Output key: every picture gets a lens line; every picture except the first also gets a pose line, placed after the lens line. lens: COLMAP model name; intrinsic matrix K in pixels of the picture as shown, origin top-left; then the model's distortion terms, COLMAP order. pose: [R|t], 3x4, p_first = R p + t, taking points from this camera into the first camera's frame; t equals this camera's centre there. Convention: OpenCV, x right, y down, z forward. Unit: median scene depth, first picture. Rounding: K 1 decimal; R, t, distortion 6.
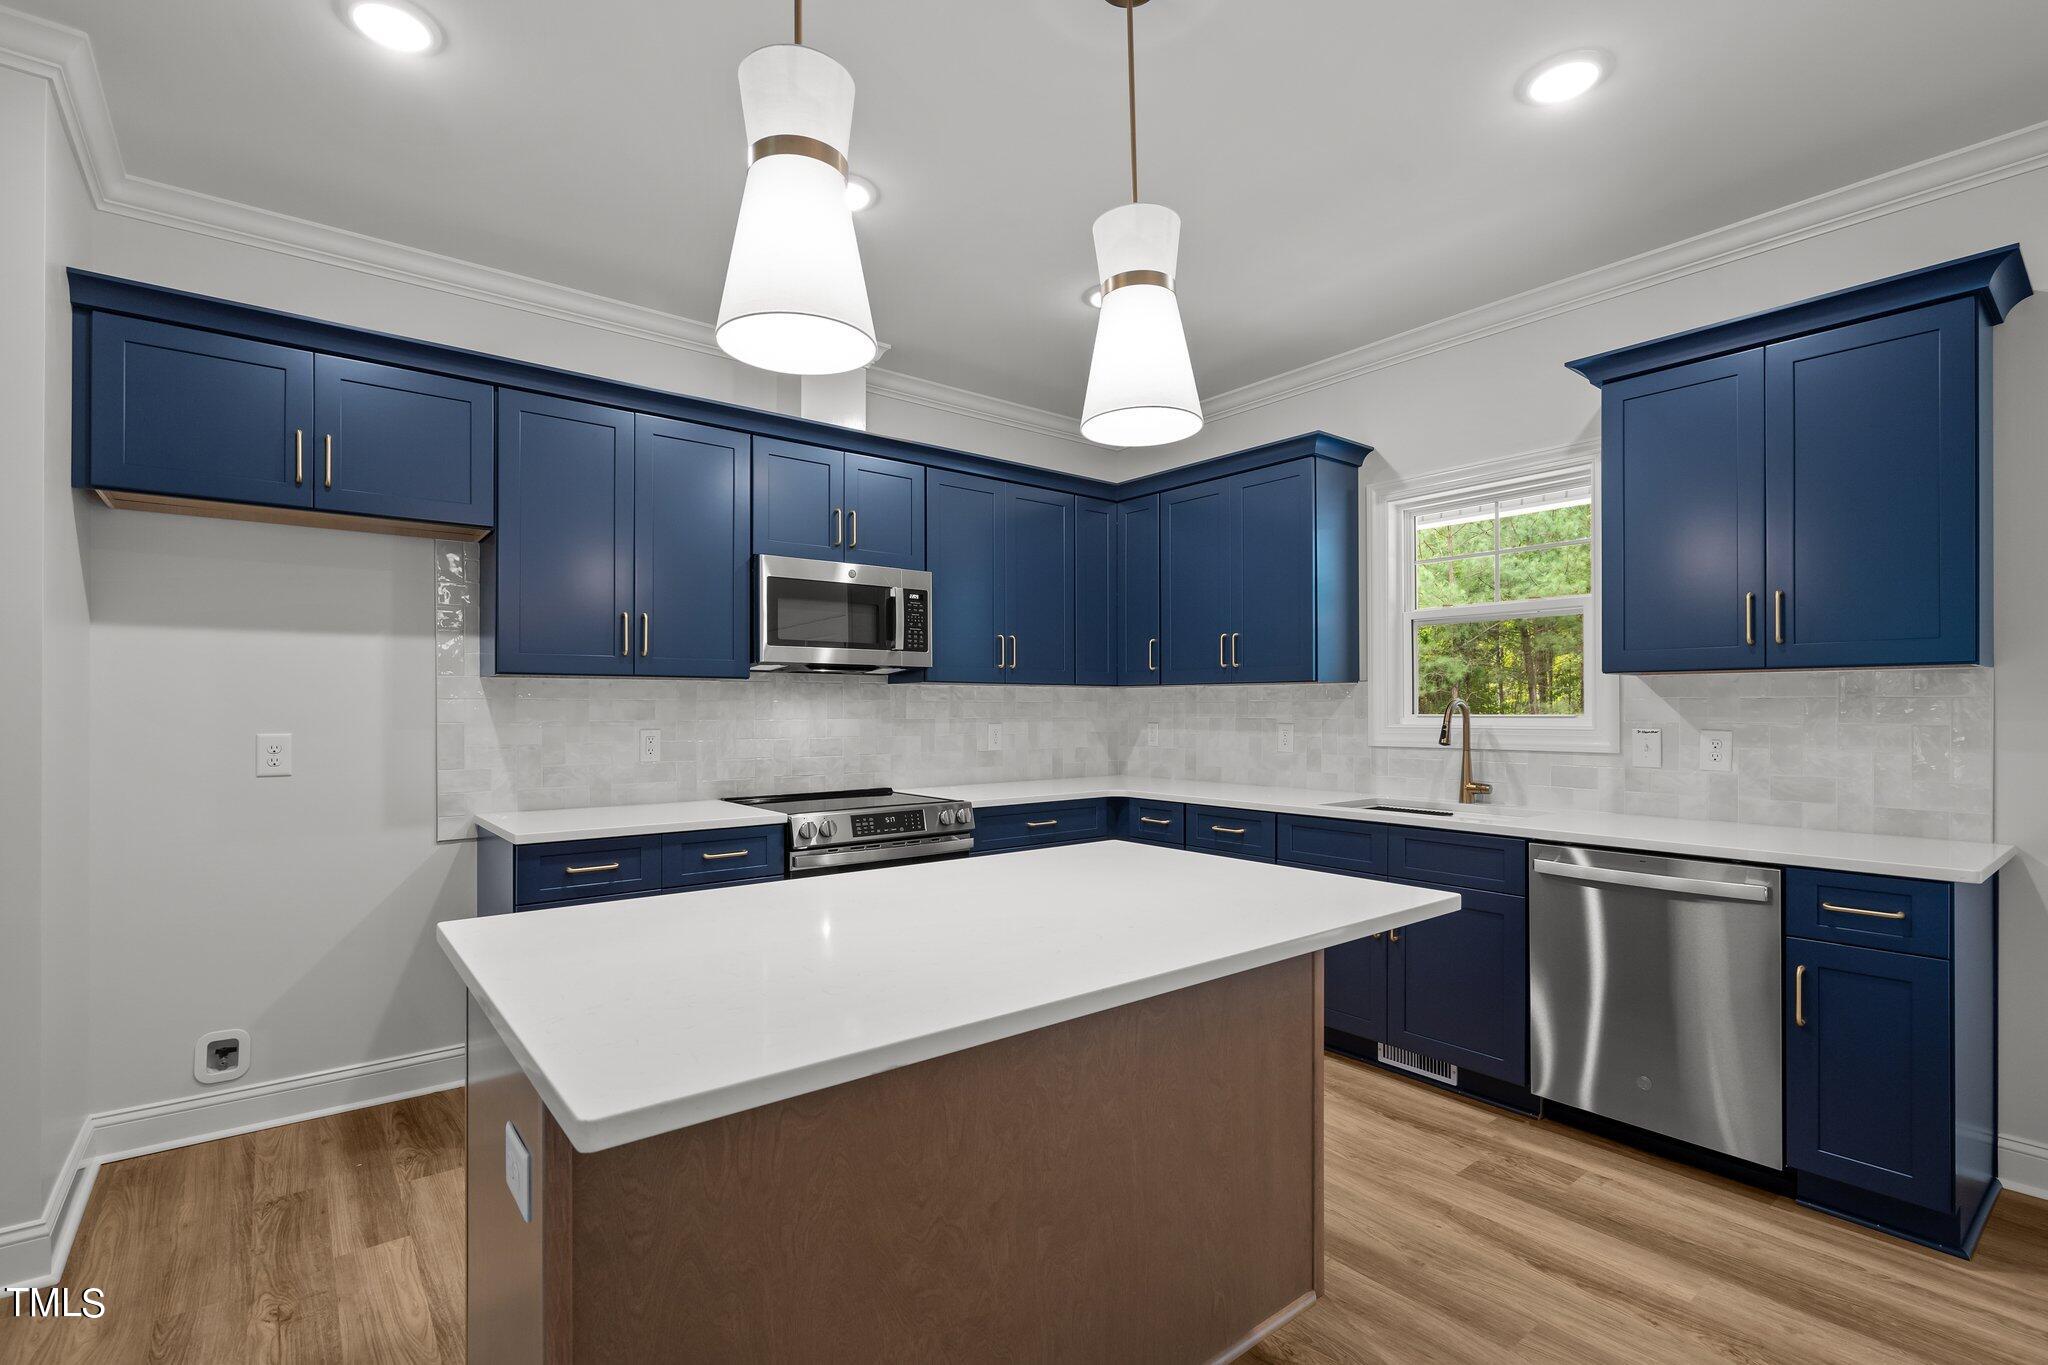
lens RADIAL K [[940.9, 0, 1018.7], [0, 940.9, 703.4], [0, 0, 1]] dist [-0.000930, 0.000527]
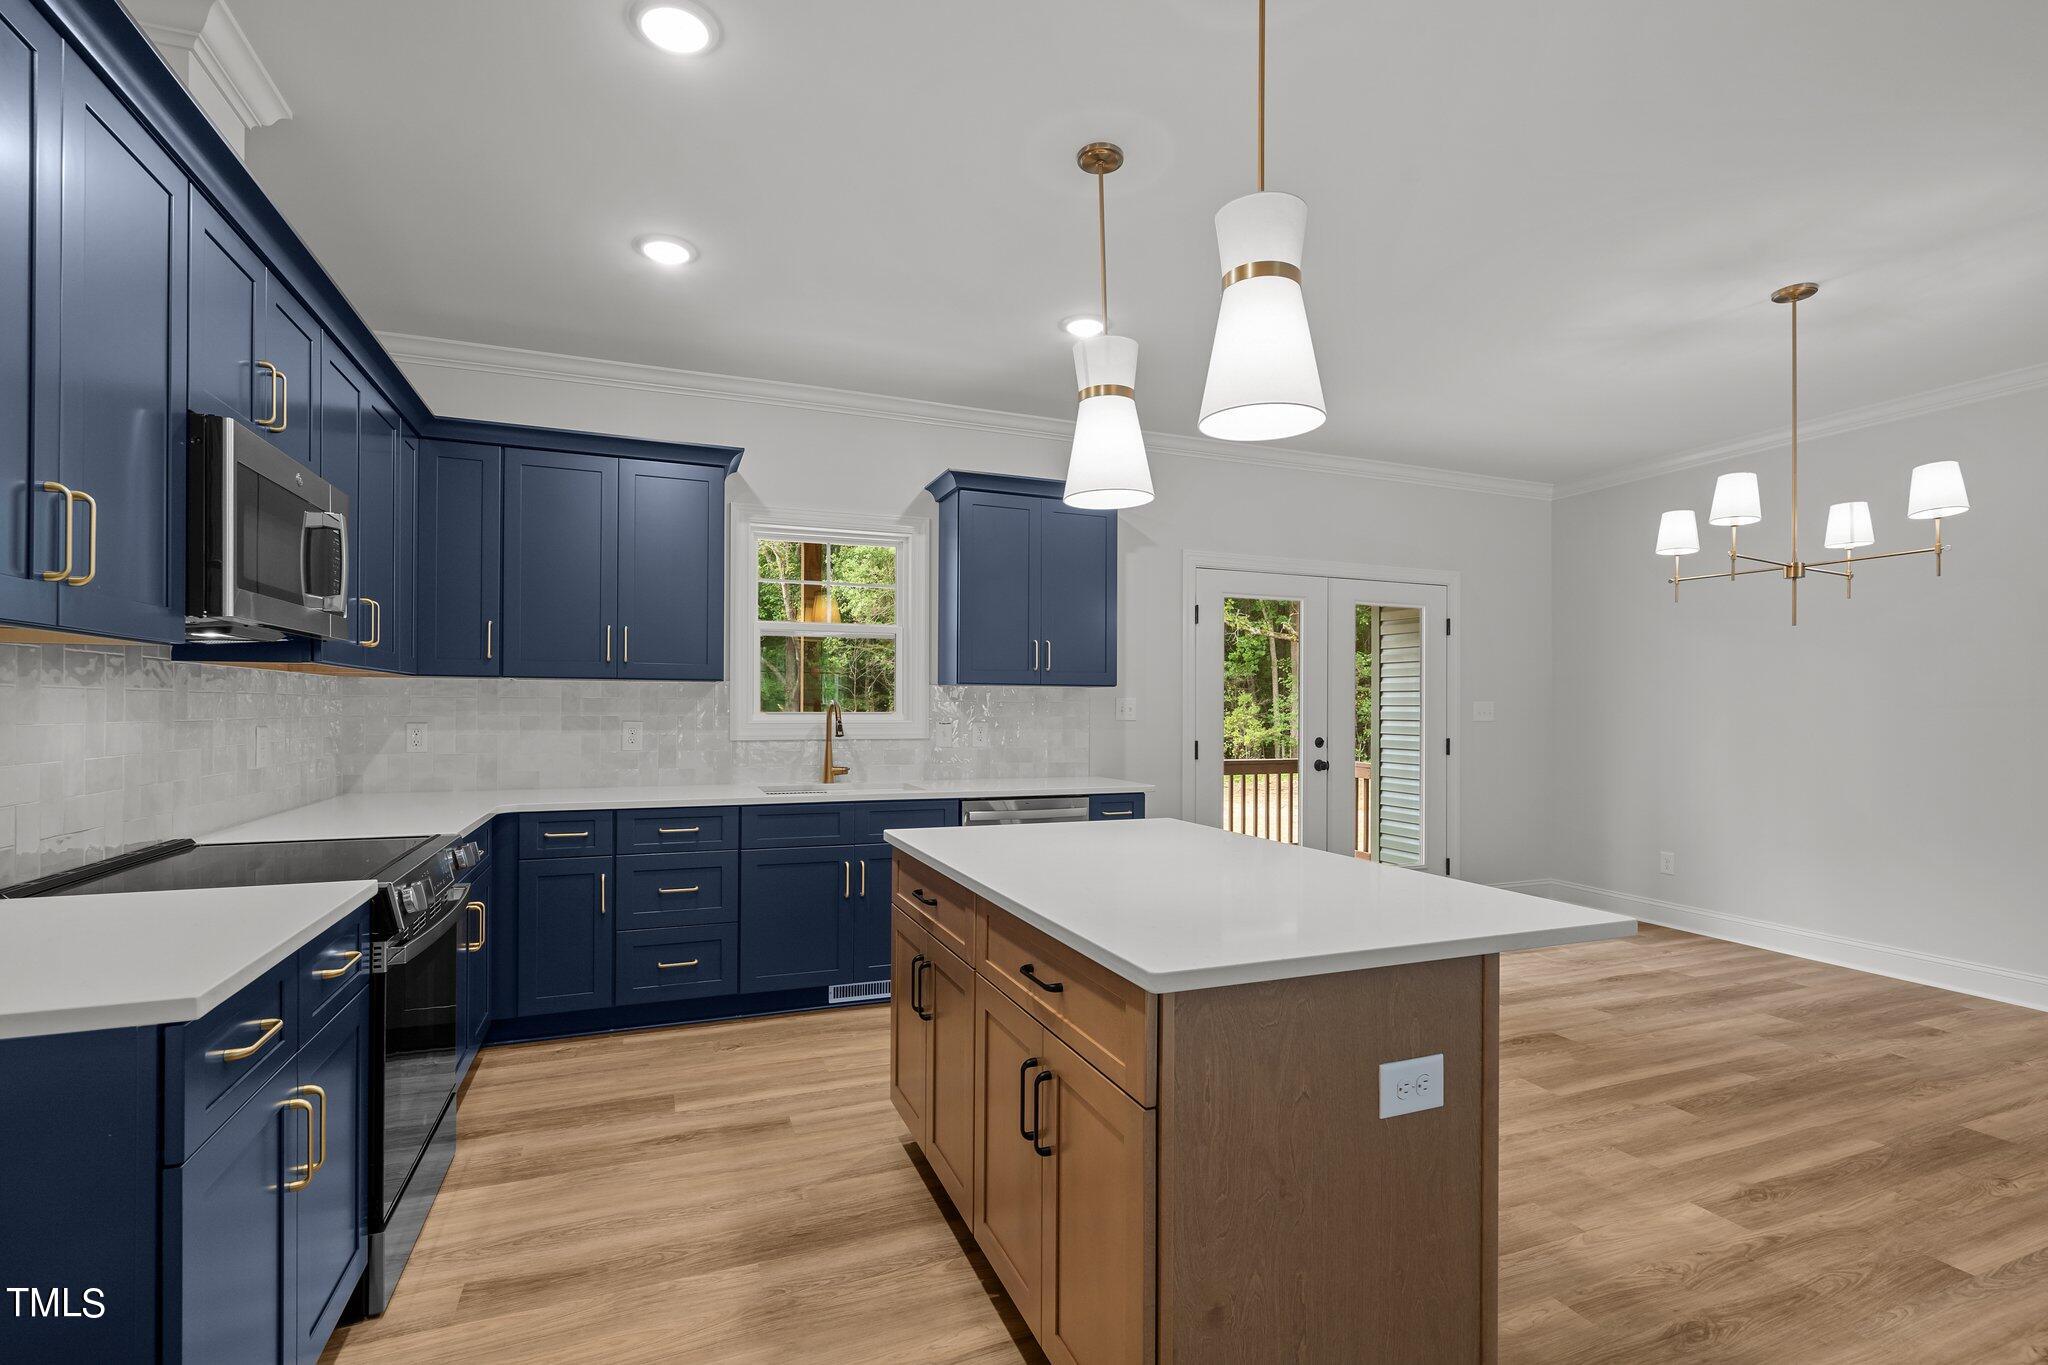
lens RADIAL K [[934.3, 0, 1028.0], [0, 934.3, 714.2], [0, 0, 1]] dist [-0.000841, -0.000269]
pose [[0.286619, -0.003110, 0.958039, -0.613430], [-0.009929, 0.999931, 0.006216, 0.004530], [-0.957993, -0.011294, 0.286569, 0.384532]]
